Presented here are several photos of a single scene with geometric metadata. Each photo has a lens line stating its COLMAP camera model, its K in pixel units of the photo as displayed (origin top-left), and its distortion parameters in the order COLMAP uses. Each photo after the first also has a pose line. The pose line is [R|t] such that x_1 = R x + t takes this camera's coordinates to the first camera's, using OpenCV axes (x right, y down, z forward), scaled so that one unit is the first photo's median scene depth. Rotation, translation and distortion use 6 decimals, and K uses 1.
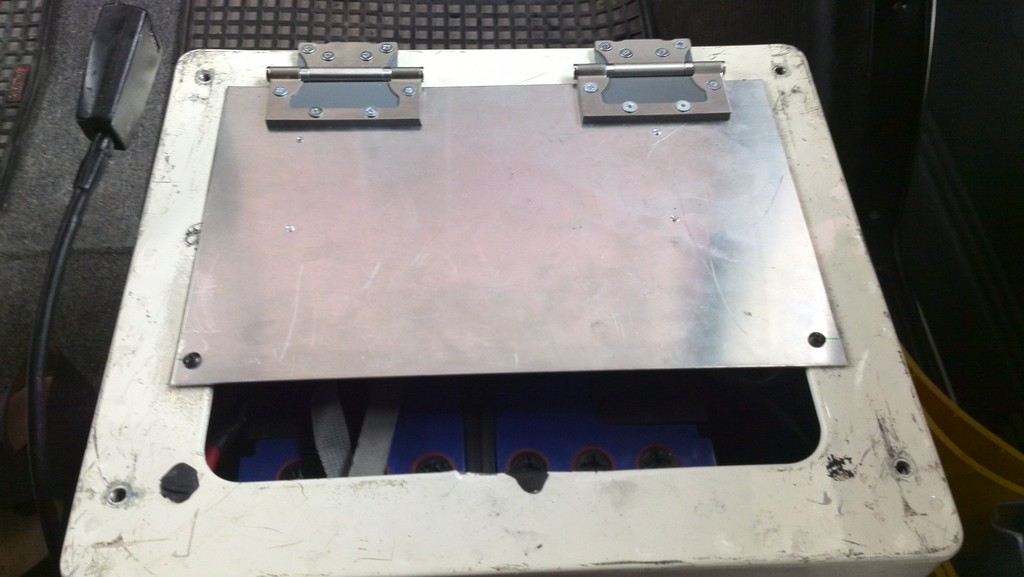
lens RADIAL K [[1029.5, 0, 502.7], [0, 1029.5, 284.9], [0, 0, 1]] dist [0.013496, 0.000000]
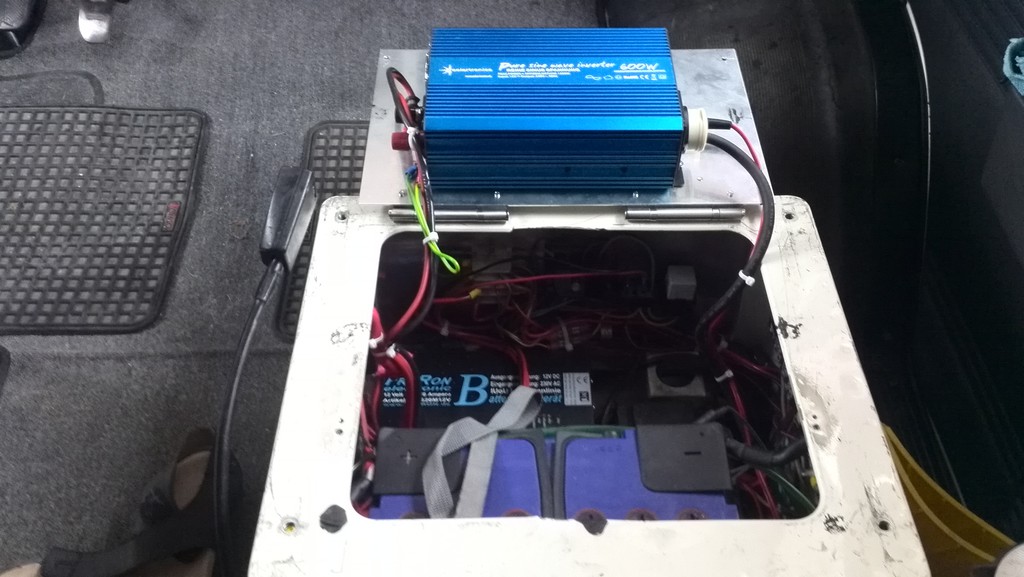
lens RADIAL K [[1029.5, 0, 516.2], [0, 1029.5, 283.1], [0, 0, 1]] dist [0.013496, 0.000000]
pose [[0.999458, 0.012689, -0.030375, -0.033640], [-0.016241, 0.992678, -0.119692, 0.038382], [0.028634, 0.120121, 0.992346, -0.316581]]
